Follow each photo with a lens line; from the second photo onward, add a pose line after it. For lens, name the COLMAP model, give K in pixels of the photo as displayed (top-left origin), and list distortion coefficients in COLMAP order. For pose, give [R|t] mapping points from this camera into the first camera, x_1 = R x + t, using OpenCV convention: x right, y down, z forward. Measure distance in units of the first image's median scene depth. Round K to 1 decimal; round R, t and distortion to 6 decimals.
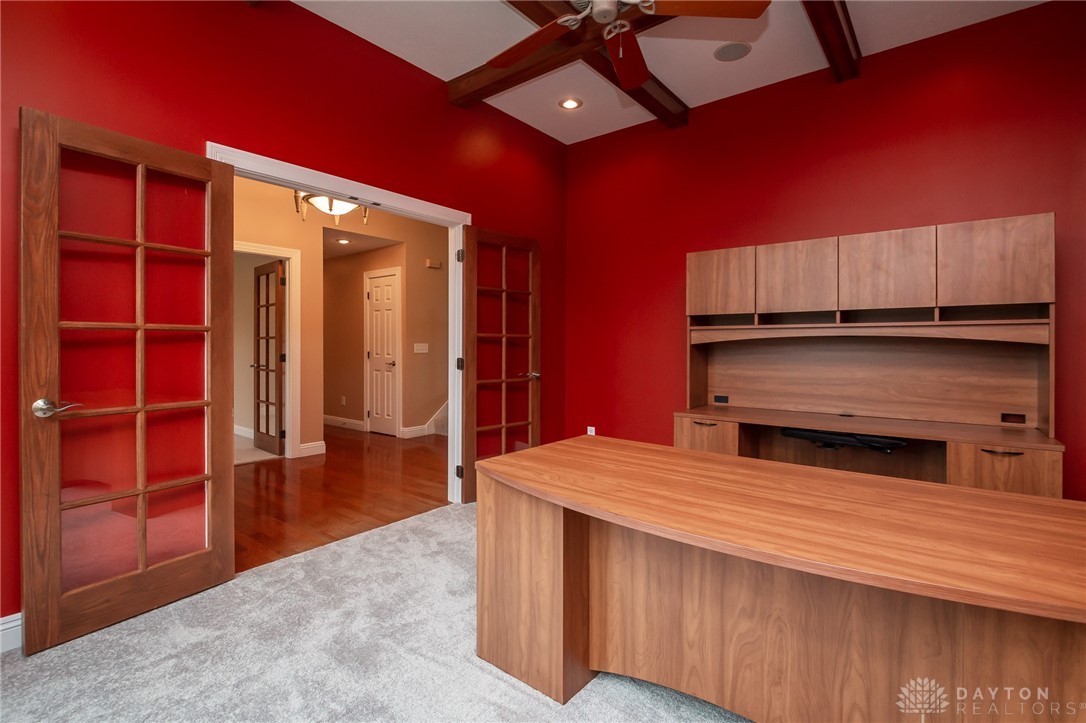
lens RADIAL K [[504.1, 0, 541.1], [0, 504.1, 352.4], [0, 0, 1]] dist [0.001998, -0.008686]
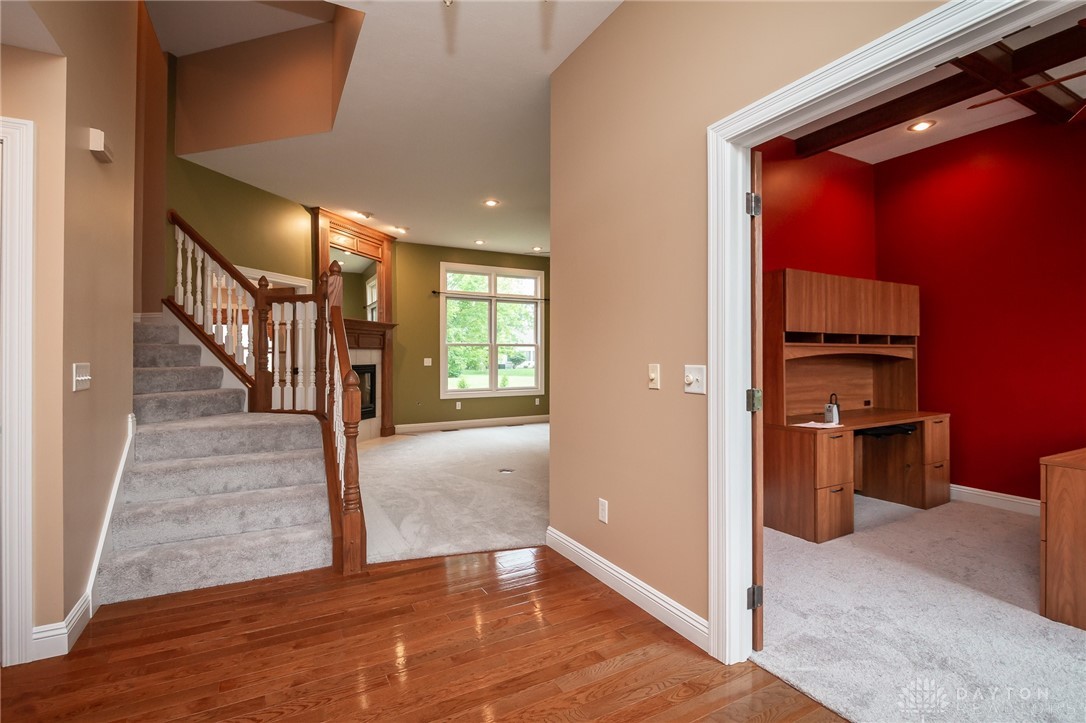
lens RADIAL K [[504.1, 0, 538.4], [0, 504.1, 362.4], [0, 0, 1]] dist [0.001998, -0.008686]
pose [[0.391888, -0.014351, 0.919901, -0.948727], [0.017557, 0.999813, 0.008118, -0.034056], [-0.919846, 0.012970, 0.392066, 1.248453]]
